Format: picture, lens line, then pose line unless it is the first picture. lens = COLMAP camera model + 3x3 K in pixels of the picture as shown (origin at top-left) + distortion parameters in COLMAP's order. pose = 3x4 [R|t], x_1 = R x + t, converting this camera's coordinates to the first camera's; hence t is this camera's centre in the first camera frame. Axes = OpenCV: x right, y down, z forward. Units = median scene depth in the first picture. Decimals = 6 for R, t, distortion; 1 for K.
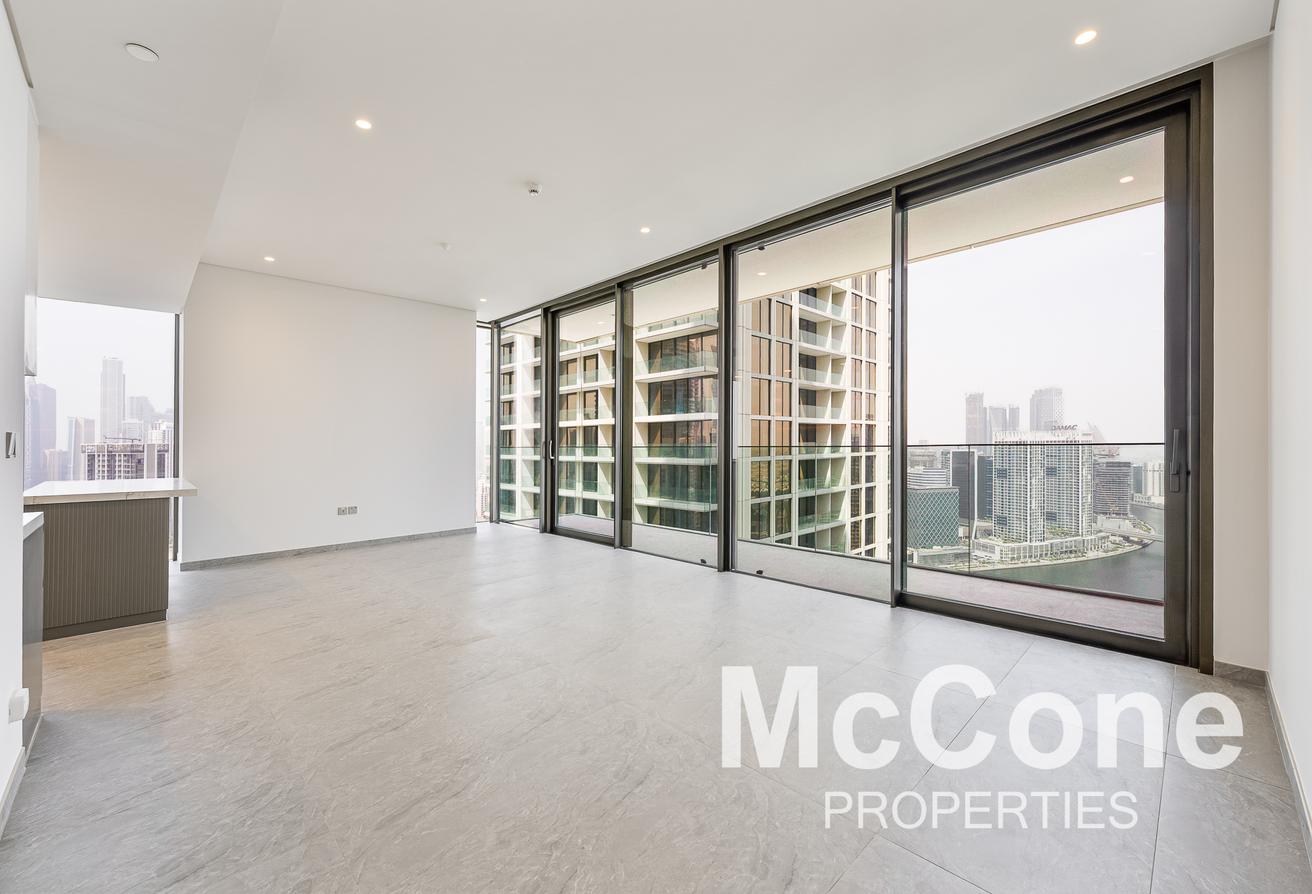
lens RADIAL K [[534.2, 0, 644.6], [0, 534.2, 444.0], [0, 0, 1]] dist [-0.002790, 0.001082]
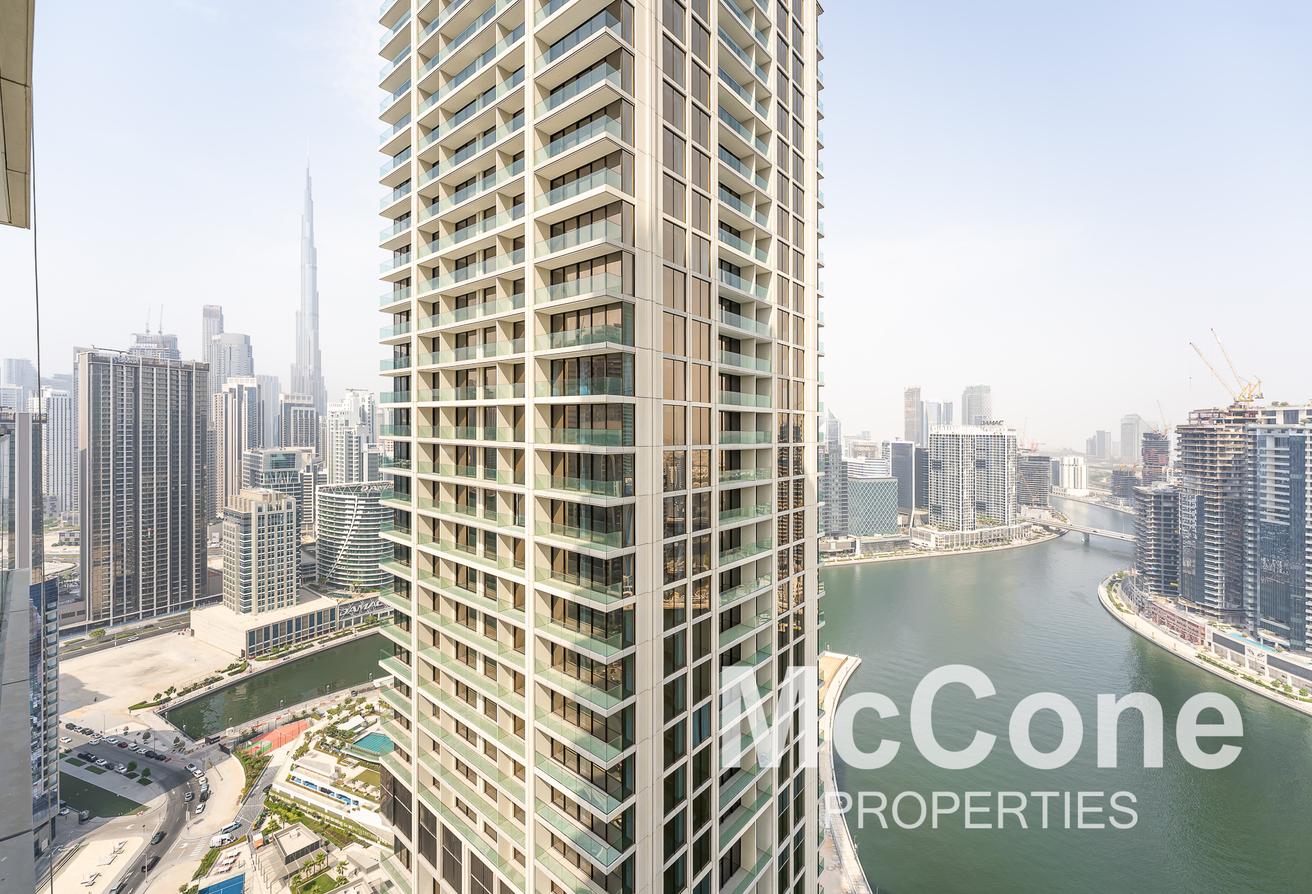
lens RADIAL K [[534.2, 0, 648.9], [0, 534.2, 412.5], [0, 0, 1]] dist [-0.002790, 0.001082]
pose [[0.995187, 0.029324, 0.093504, 0.092897], [-0.026501, 0.999159, -0.031286, -0.003063], [-0.094343, 0.028657, 0.995127, 0.101591]]
